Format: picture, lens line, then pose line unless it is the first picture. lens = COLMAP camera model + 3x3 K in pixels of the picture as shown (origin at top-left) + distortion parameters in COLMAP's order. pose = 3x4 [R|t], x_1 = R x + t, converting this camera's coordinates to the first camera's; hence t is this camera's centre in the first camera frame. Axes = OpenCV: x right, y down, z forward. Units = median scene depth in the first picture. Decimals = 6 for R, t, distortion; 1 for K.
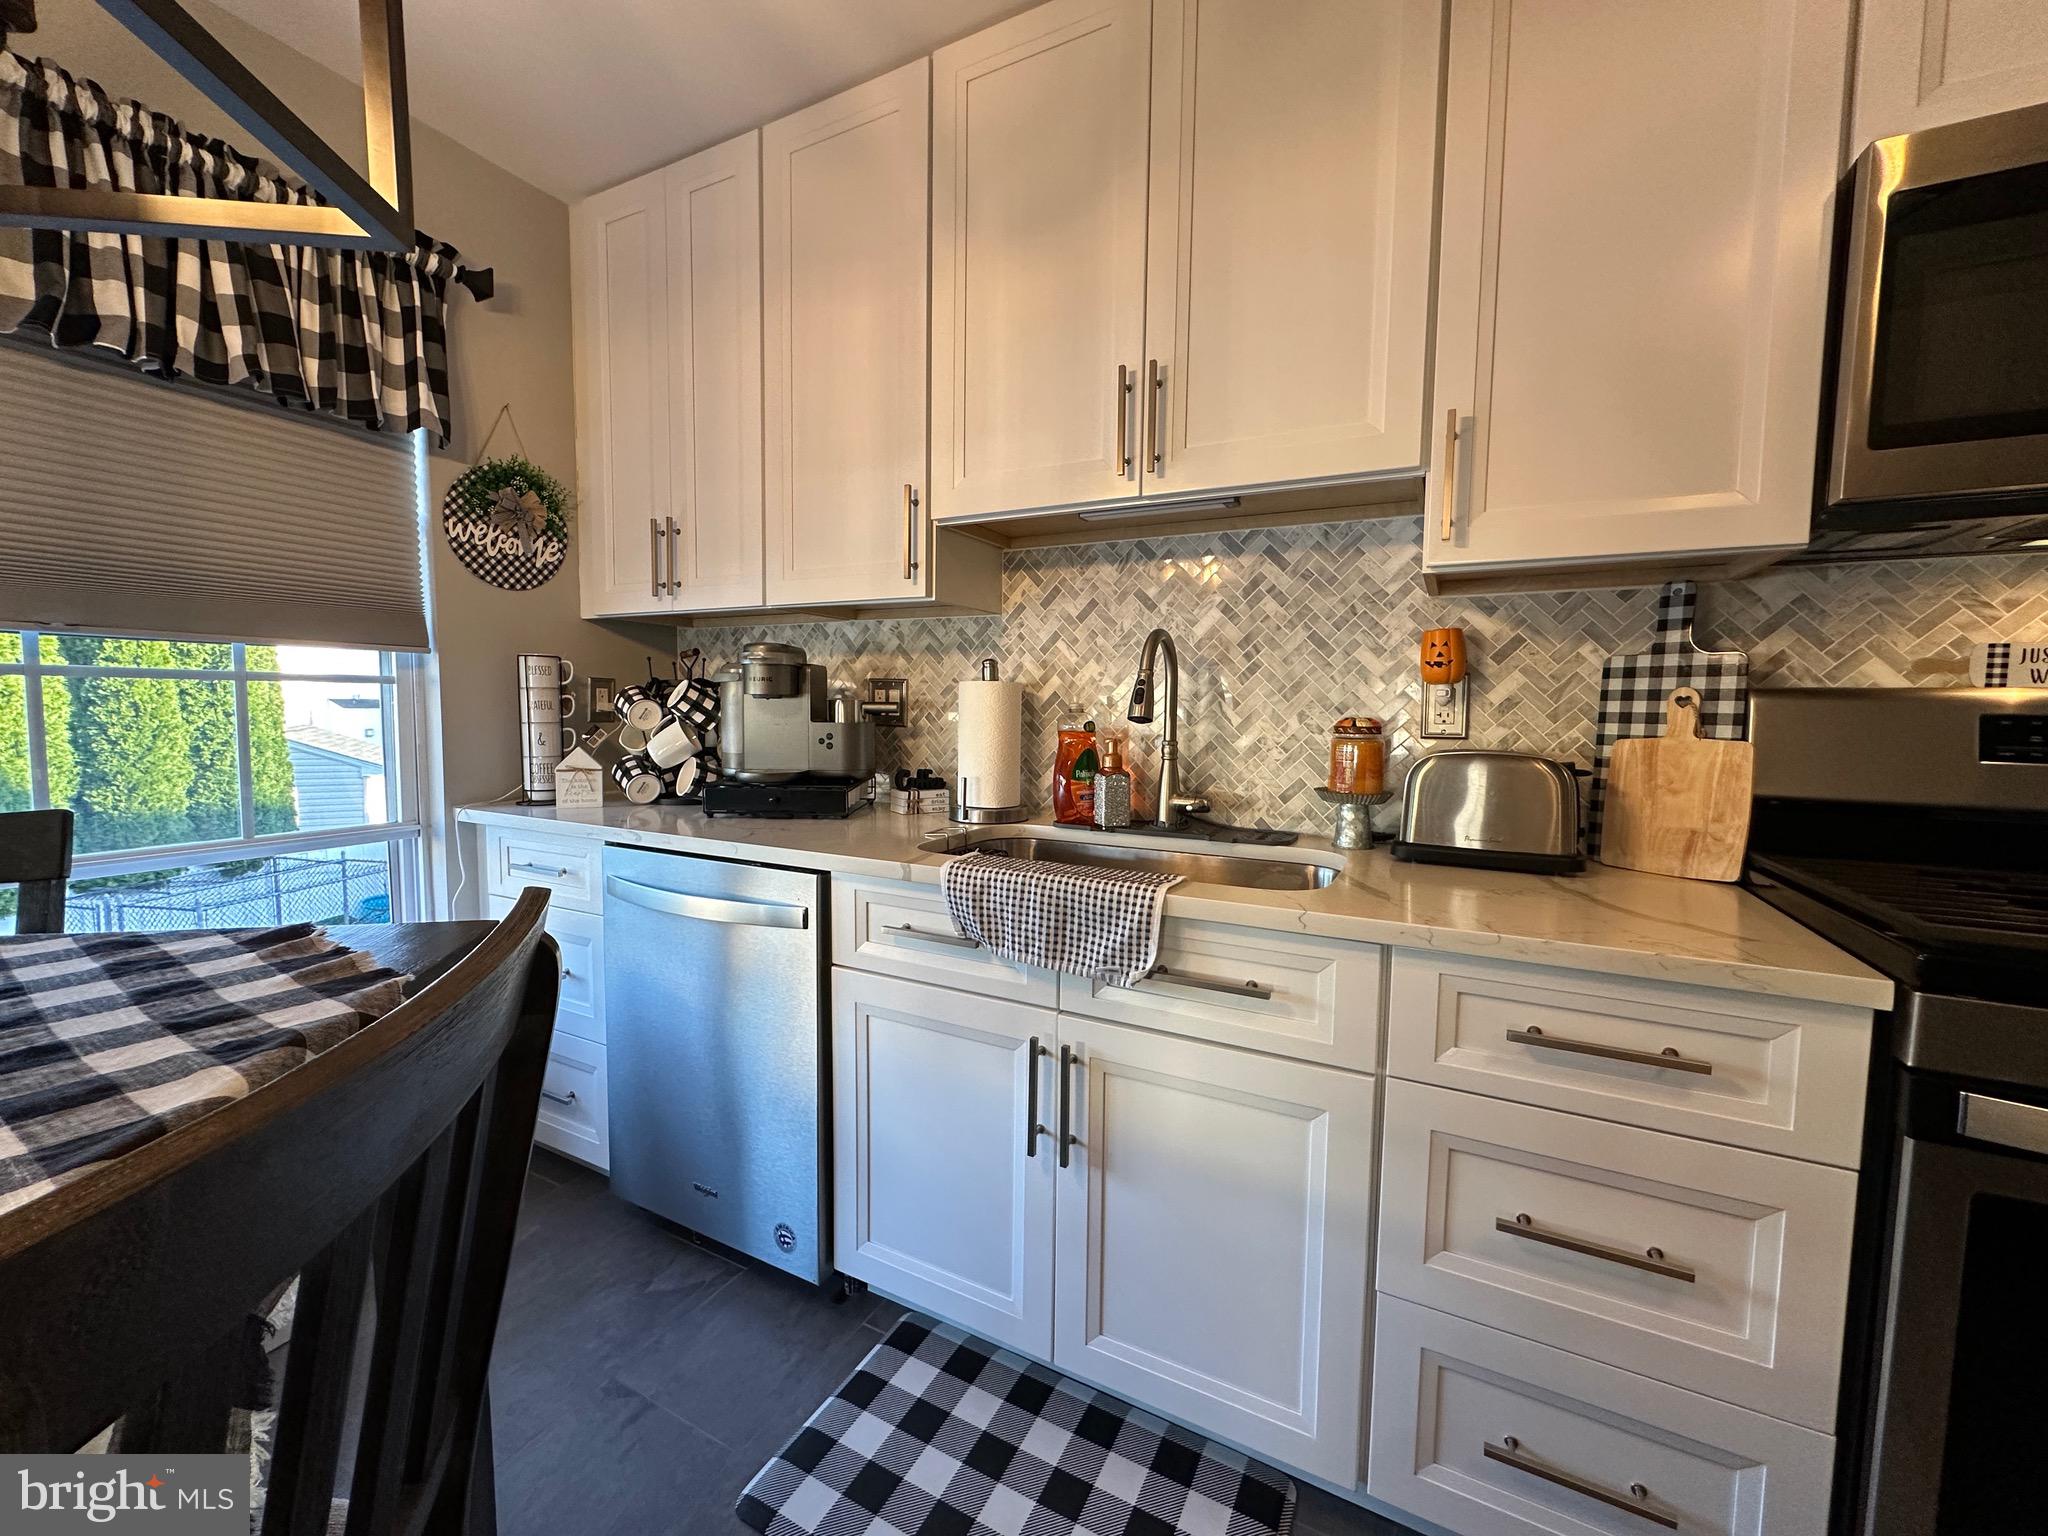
lens RADIAL K [[822.2, 0, 1022.9], [0, 822.2, 763.9], [0, 0, 1]] dist [-0.001529, -0.000047]
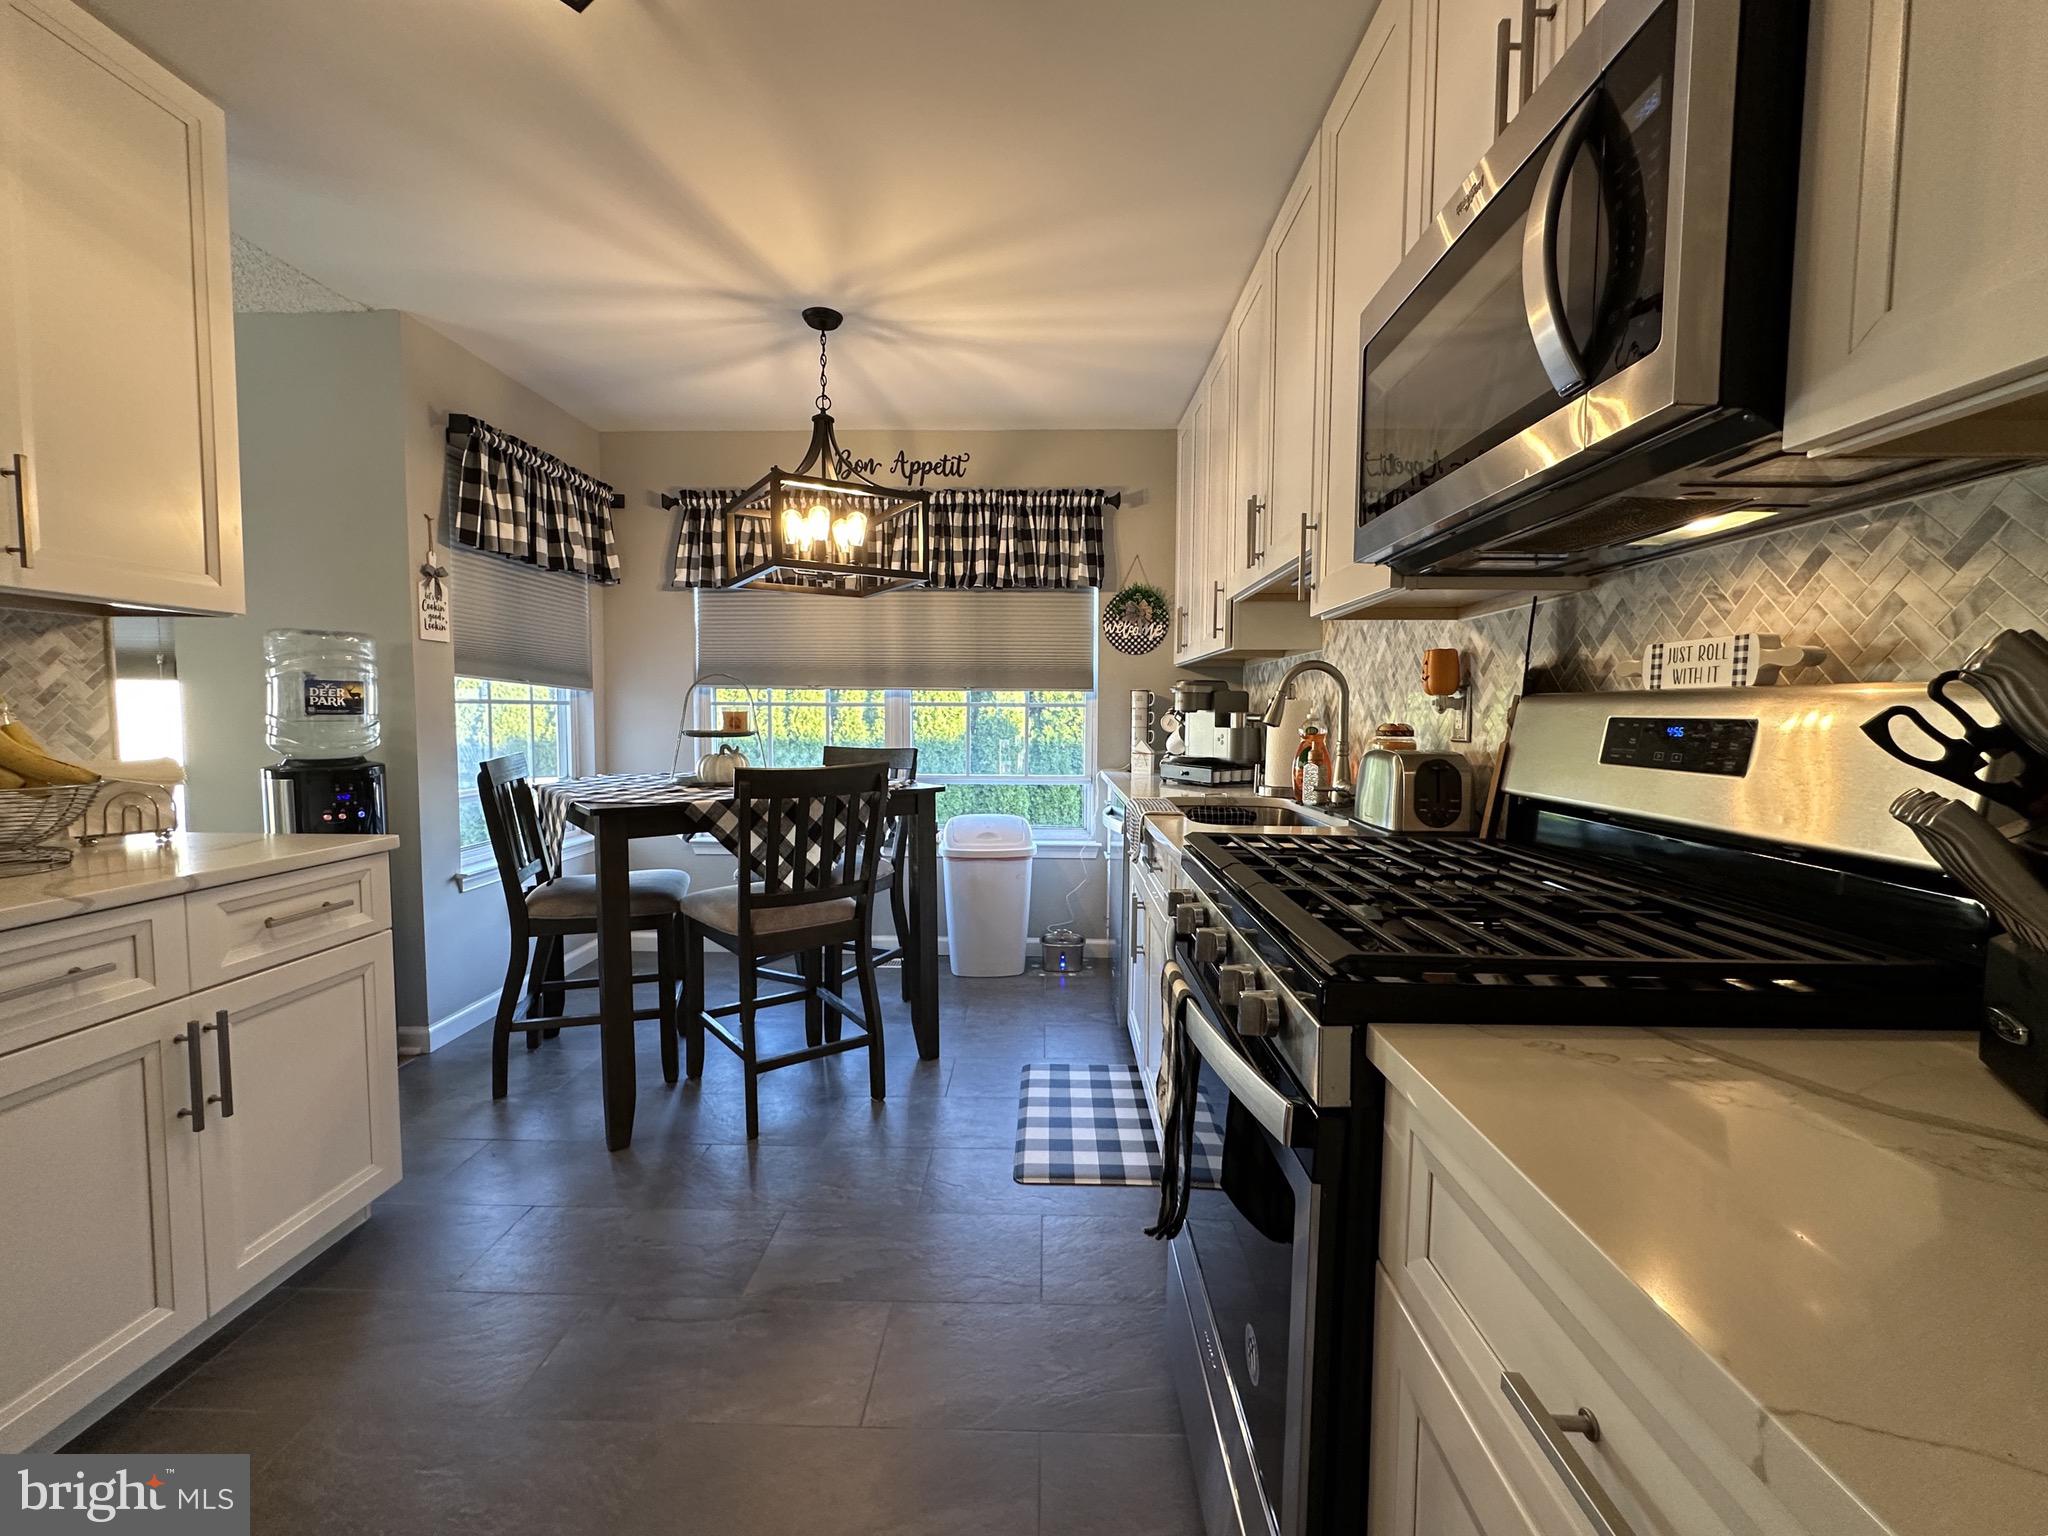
lens RADIAL K [[867.4, 0, 1012.8], [0, 867.4, 765.8], [0, 0, 1]] dist [0.006343, 0.000905]
pose [[0.430370, 0.047217, -0.901417, 1.357447], [-0.068372, 0.997467, 0.019605, 0.021881], [0.900059, 0.053195, 0.432508, -0.094297]]
